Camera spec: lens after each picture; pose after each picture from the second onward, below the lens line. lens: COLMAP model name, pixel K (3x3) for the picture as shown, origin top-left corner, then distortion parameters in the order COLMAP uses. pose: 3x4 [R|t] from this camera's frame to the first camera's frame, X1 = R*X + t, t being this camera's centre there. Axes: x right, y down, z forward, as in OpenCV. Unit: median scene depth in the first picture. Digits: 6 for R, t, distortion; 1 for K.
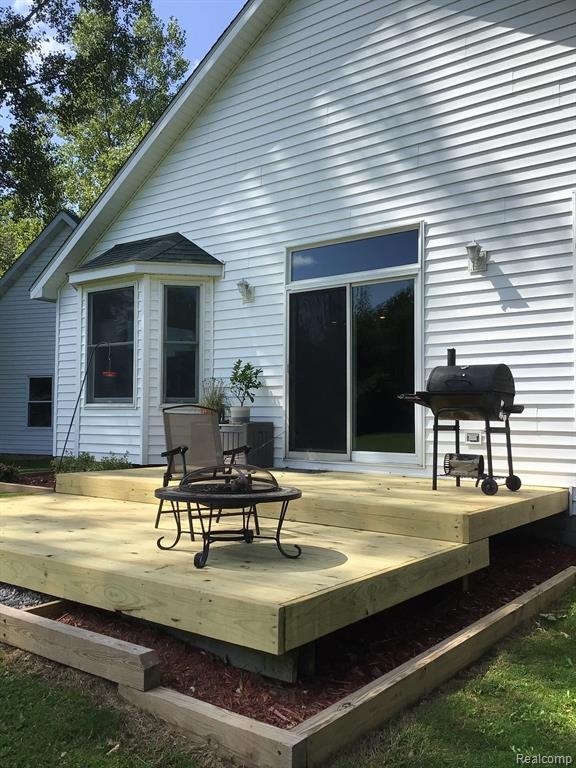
lens RADIAL K [[692.2, 0, 287.1], [0, 692.2, 384.9], [0, 0, 1]] dist [0.071797, -0.000452]
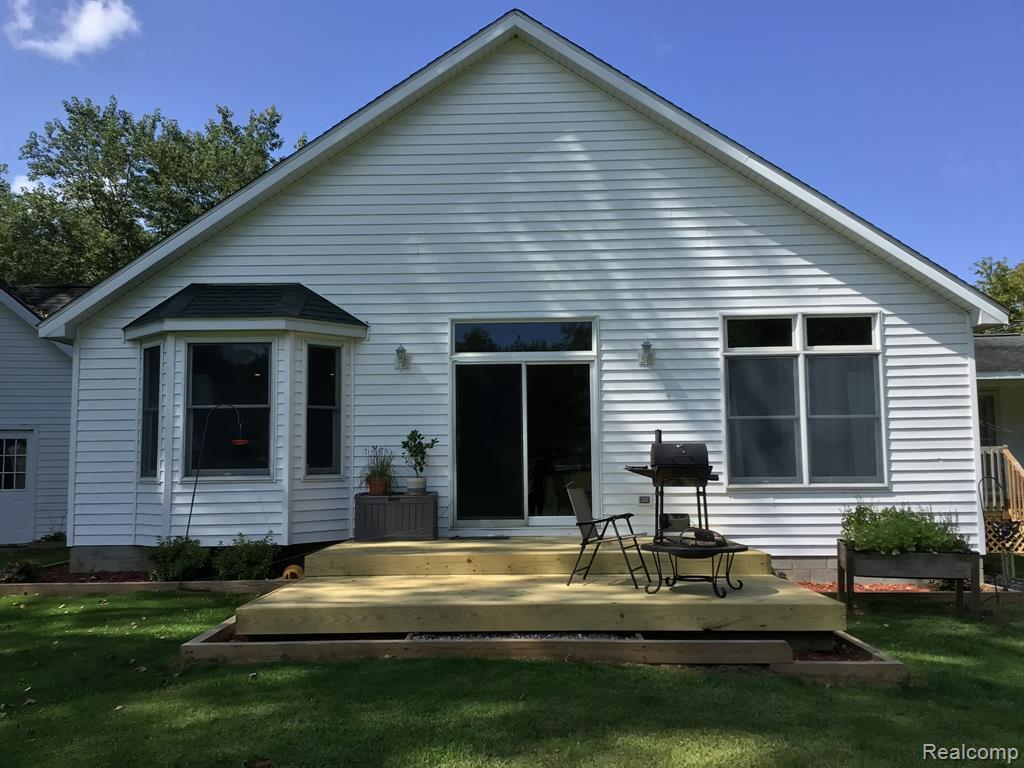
lens RADIAL K [[923.0, 0, 512.3], [0, 923.0, 382.5], [0, 0, 1]] dist [0.071797, -0.000452]
pose [[0.801293, 0.037569, 0.597092, -0.742232], [-0.009975, 0.998727, -0.049454, -0.039043], [-0.598190, 0.033671, 0.800647, -0.139390]]
